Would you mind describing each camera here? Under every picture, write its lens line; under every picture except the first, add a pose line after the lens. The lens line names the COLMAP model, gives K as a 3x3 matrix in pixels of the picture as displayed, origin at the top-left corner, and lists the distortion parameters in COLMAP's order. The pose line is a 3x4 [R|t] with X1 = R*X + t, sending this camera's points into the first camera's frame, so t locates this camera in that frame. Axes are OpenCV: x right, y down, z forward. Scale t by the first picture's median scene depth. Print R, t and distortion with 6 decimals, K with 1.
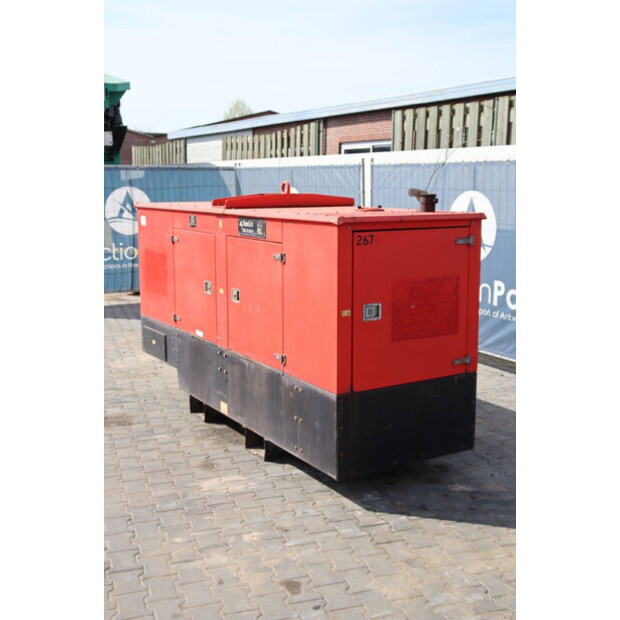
lens RADIAL K [[792.0, 0, 309.3], [0, 792.0, 311.8], [0, 0, 1]] dist [0.036278, 0.000000]
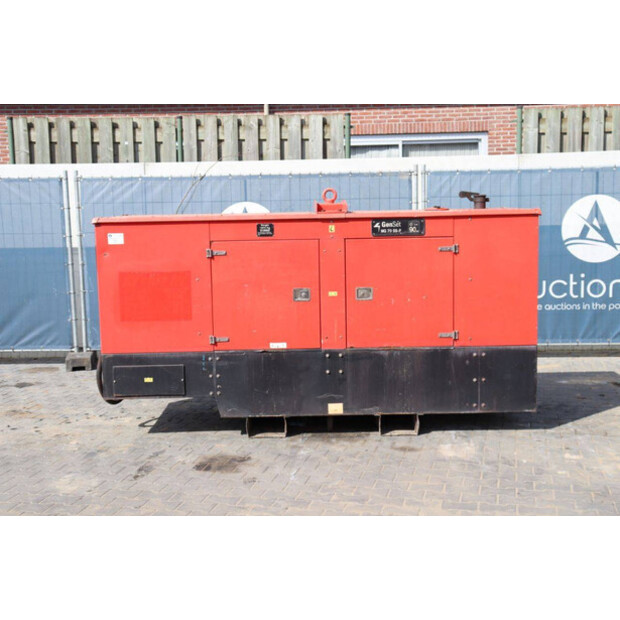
lens RADIAL K [[880.0, 0, 315.8], [0, 880.0, 310.5], [0, 0, 1]] dist [0.095289, 0.000000]
pose [[0.513119, -0.116968, 0.850310, -1.262039], [0.159364, 0.986428, 0.039523, -0.061433], [-0.843393, 0.115229, 0.524796, 0.485396]]
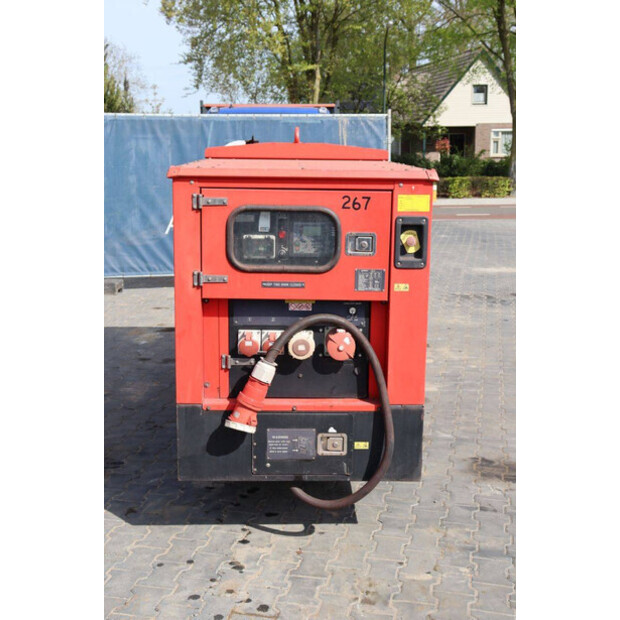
lens RADIAL K [[841.6, 0, 307.6], [0, 841.6, 308.3], [0, 0, 1]] dist [0.058637, 0.000000]
pose [[-0.865949, -0.106778, 0.488602, -0.572416], [0.070042, 0.941424, 0.329872, -0.325123], [-0.495204, 0.319875, -0.807746, 2.074173]]
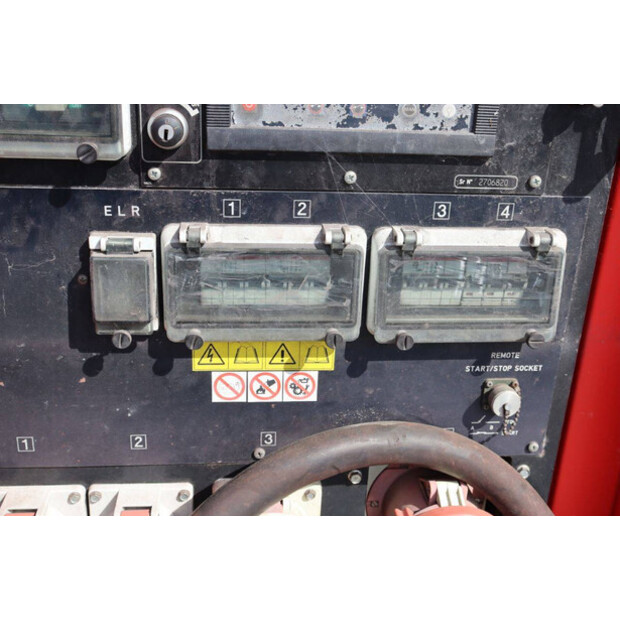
lens RADIAL K [[725.9, 0, 313.7], [0, 725.9, 308.8], [0, 0, 1]] dist [-0.003906, 0.000000]
pose [[-0.901414, -0.202213, 0.382836, -0.266766], [0.028932, 0.854123, 0.519266, -0.167895], [-0.431991, 0.479150, -0.764067, 1.579158]]
